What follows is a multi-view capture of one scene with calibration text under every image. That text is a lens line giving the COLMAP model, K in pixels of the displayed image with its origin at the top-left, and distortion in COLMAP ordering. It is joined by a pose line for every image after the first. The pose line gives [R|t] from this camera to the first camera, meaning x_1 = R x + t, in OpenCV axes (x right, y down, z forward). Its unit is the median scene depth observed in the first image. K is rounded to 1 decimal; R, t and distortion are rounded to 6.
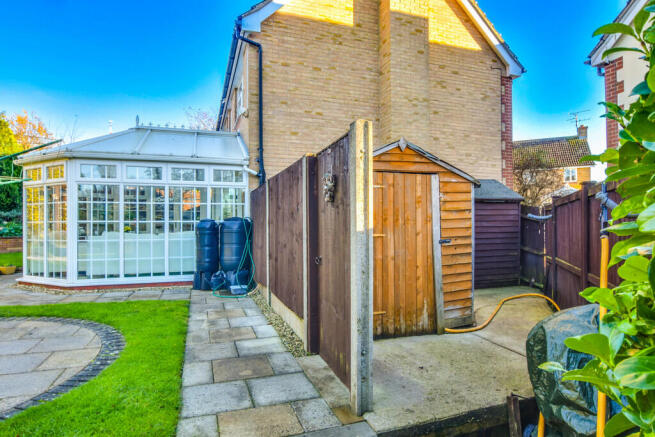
lens RADIAL K [[349.5, 0, 326.6], [0, 349.5, 227.5], [0, 0, 1]] dist [-0.033881, -0.000893]
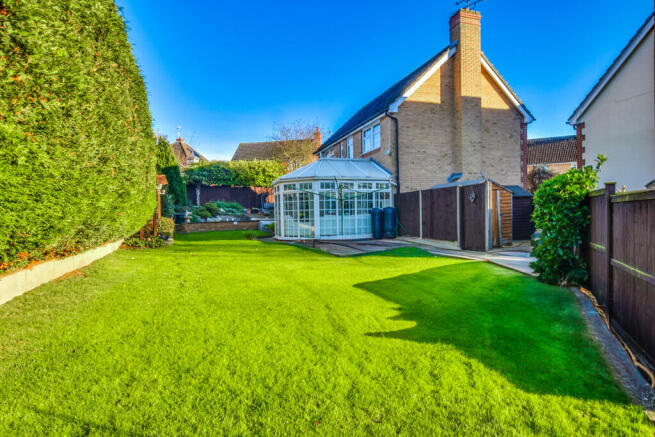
lens RADIAL K [[361.5, 0, 327.5], [0, 361.5, 218.5], [0, 0, 1]] dist [-0.002305, -0.000879]
pose [[0.999772, -0.014326, -0.015854, -0.535610], [0.014432, 0.999874, 0.006600, 0.017984], [0.015758, -0.006827, 0.999853, -1.010816]]
